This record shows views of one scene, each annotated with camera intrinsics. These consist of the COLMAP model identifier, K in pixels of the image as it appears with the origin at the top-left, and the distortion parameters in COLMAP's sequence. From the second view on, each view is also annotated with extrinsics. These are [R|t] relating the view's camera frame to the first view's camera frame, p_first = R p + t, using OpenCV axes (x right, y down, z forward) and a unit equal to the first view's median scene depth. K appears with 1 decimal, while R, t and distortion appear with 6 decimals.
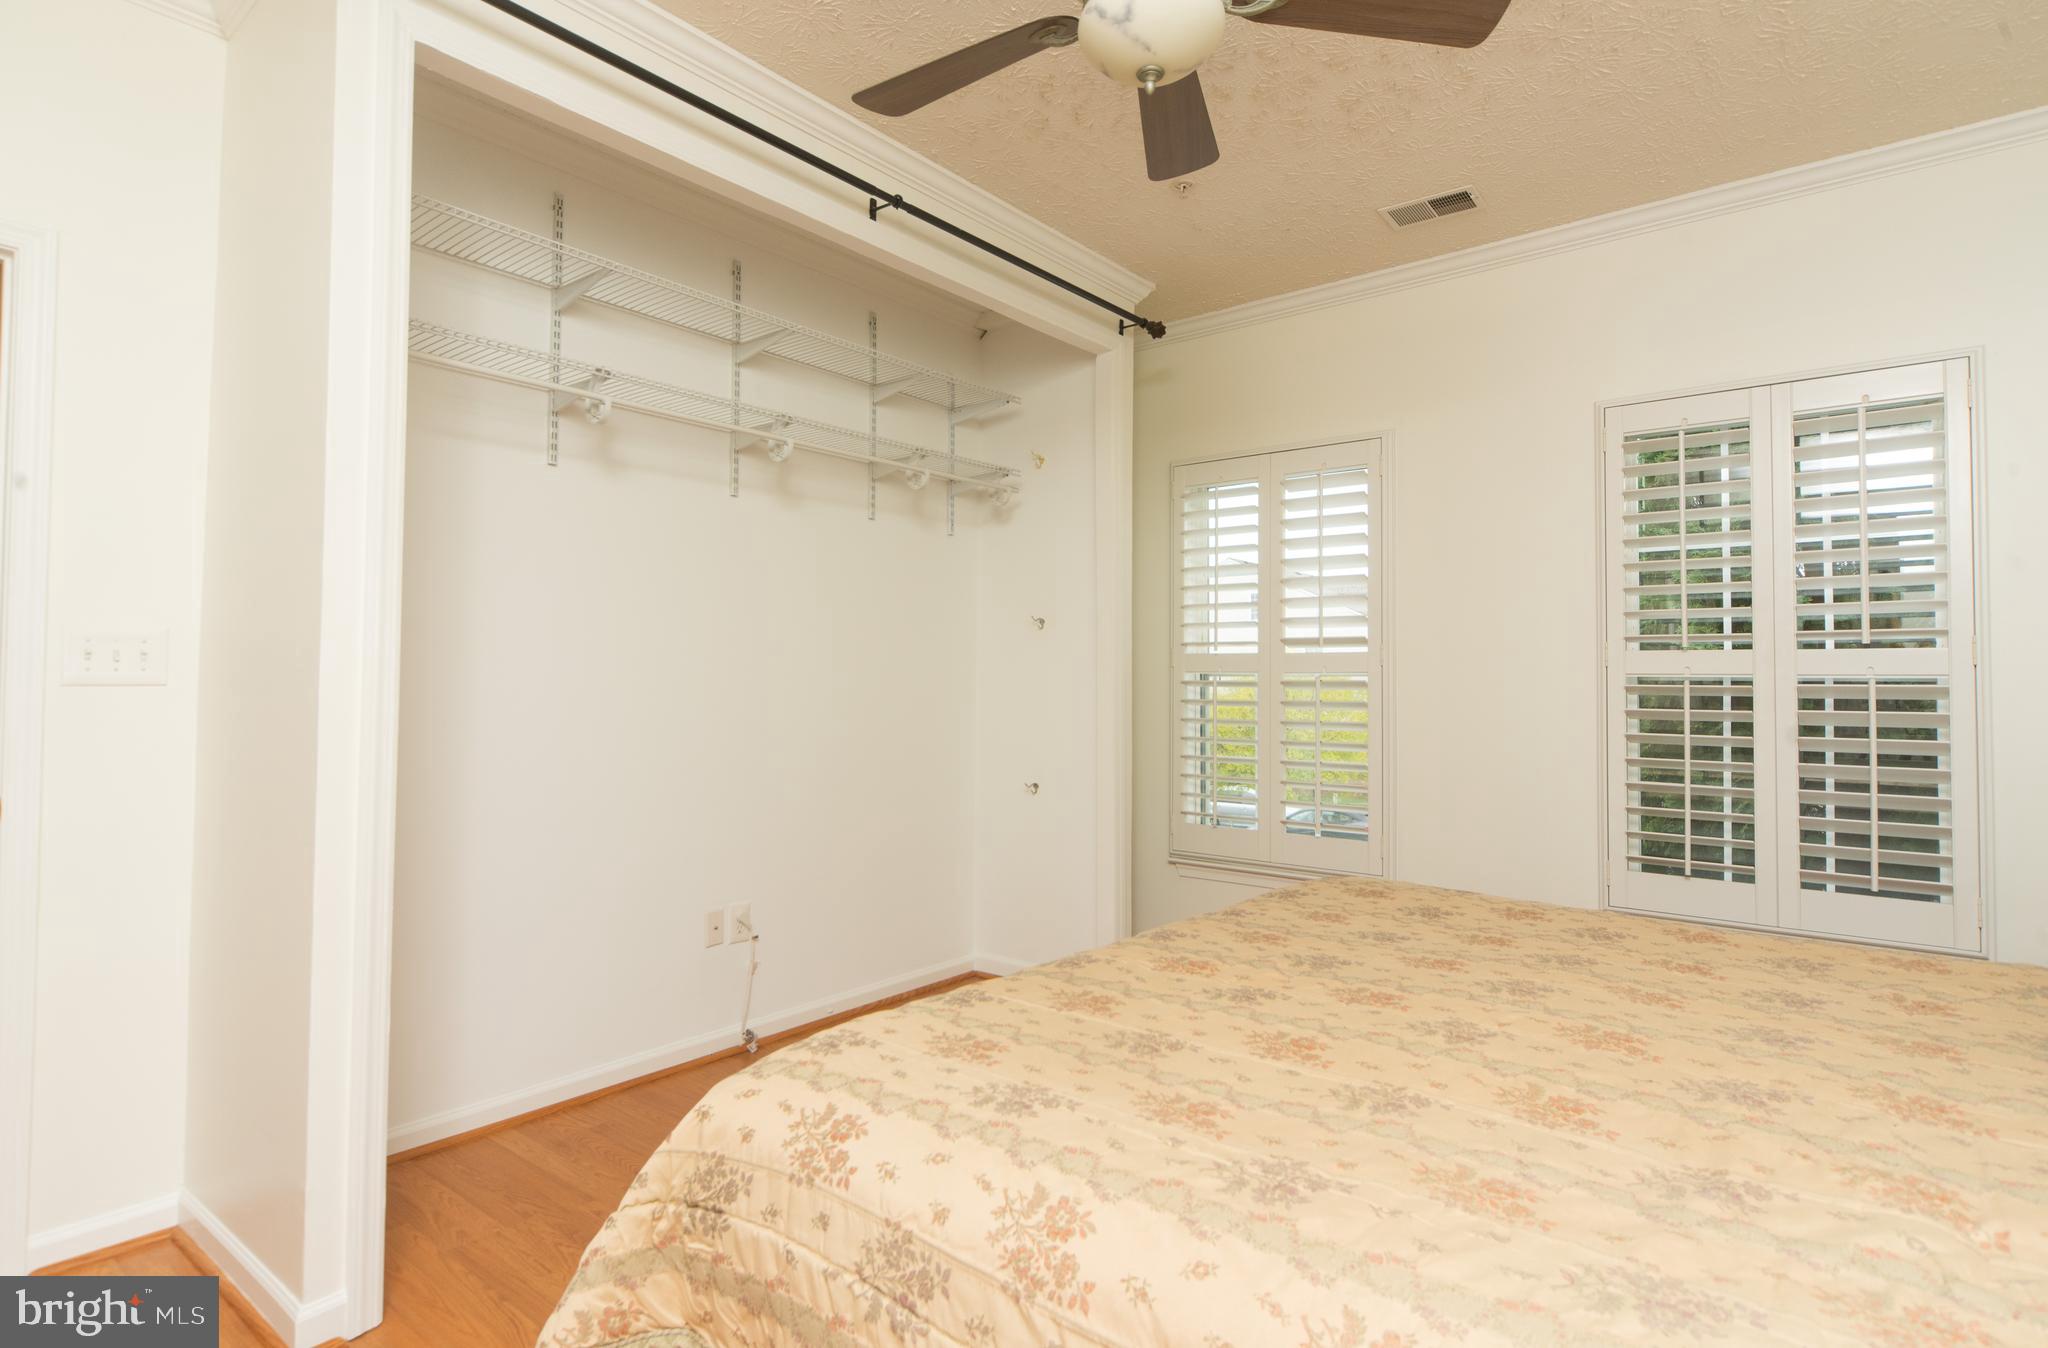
lens RADIAL K [[1065.6, 0, 1022.9], [0, 1065.6, 657.6], [0, 0, 1]] dist [0.002012, -0.000326]
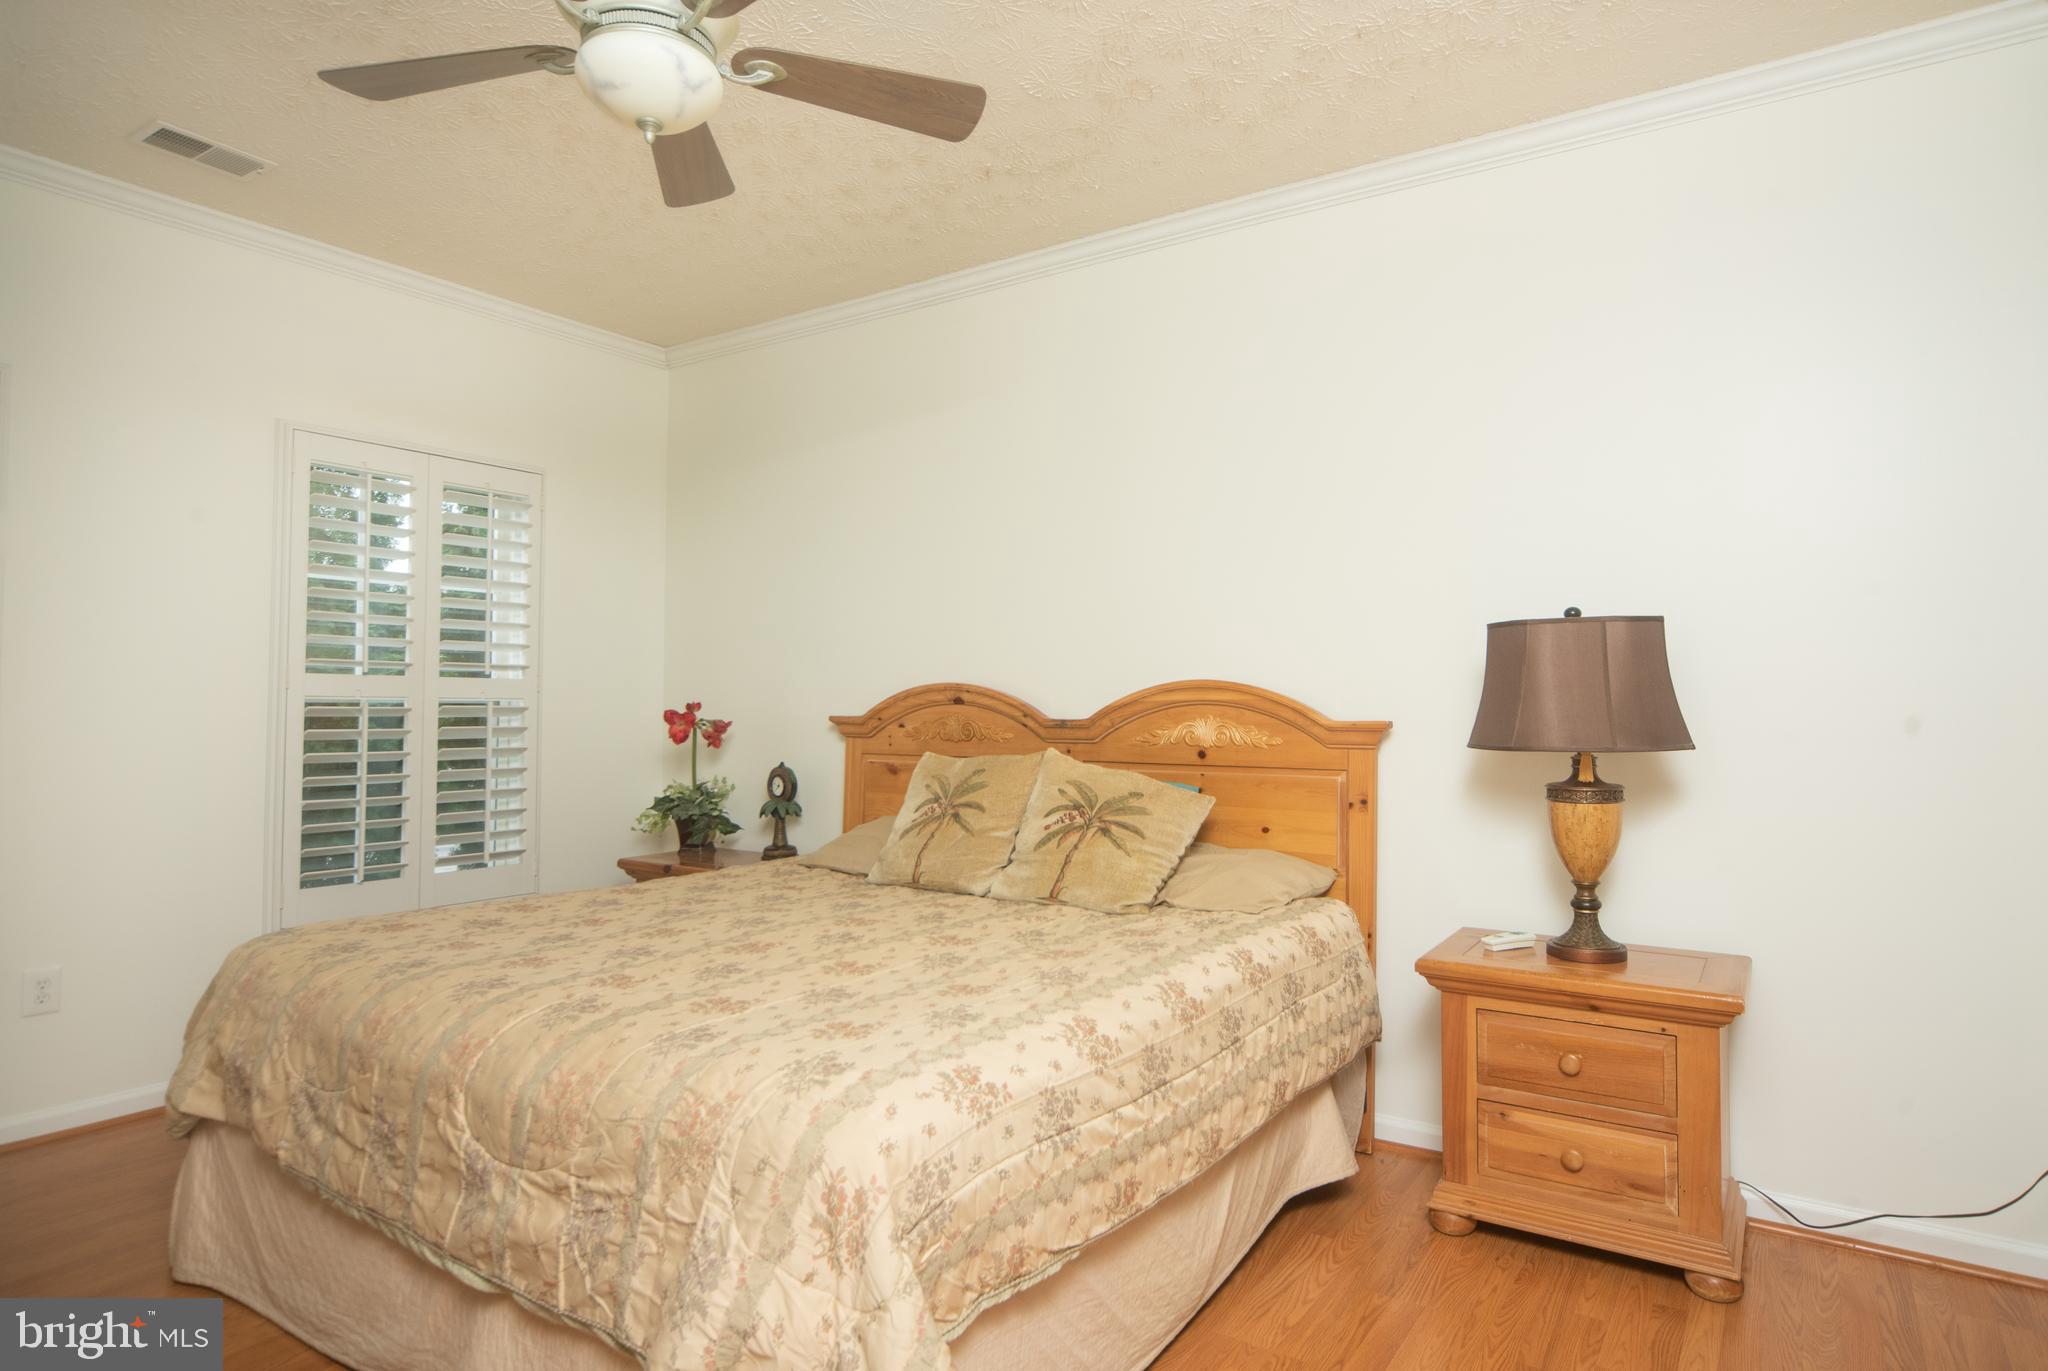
lens RADIAL K [[1131.6, 0, 1024.3], [0, 1131.6, 697.0], [0, 0, 1]] dist [0.002683, 0.000165]
pose [[-0.079292, 0.002724, 0.996848, -1.279448], [-0.025574, 0.999662, -0.004766, 0.007894], [-0.996523, -0.025871, -0.079196, 0.908011]]
